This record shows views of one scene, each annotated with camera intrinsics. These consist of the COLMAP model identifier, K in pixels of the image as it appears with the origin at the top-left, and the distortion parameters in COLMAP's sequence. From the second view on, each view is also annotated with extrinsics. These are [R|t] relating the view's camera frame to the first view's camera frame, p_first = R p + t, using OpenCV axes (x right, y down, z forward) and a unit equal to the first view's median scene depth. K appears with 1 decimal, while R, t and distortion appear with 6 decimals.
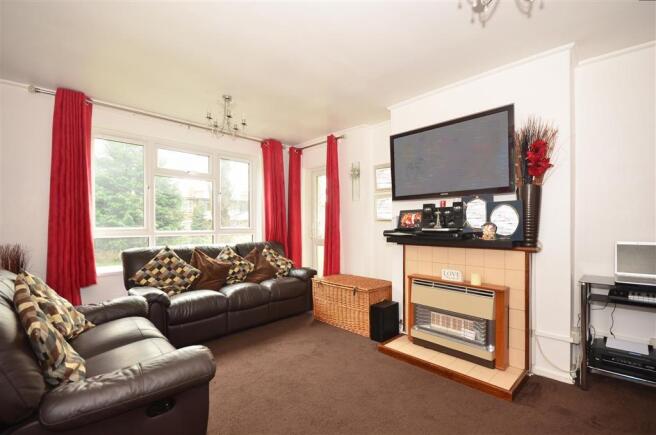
lens RADIAL K [[291.9, 0, 330.9], [0, 291.9, 215.6], [0, 0, 1]] dist [-0.002219, -0.000610]
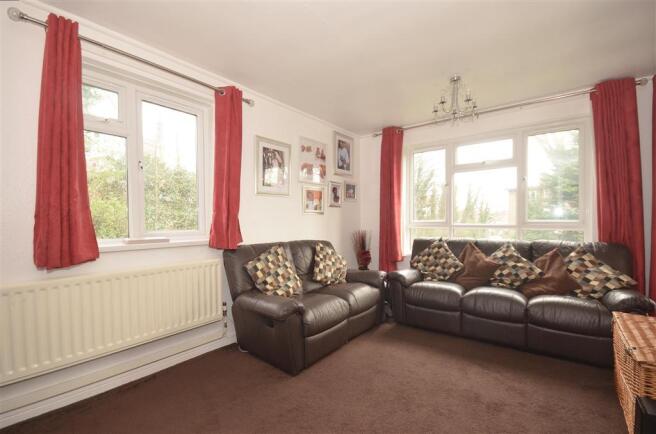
lens RADIAL K [[291.9, 0, 330.9], [0, 291.9, 215.1], [0, 0, 1]] dist [-0.002219, -0.000610]
pose [[0.129121, -0.016210, -0.991496, 0.478567], [0.039942, 0.999140, -0.011133, 0.017278], [0.990824, -0.038165, 0.129658, 0.457781]]
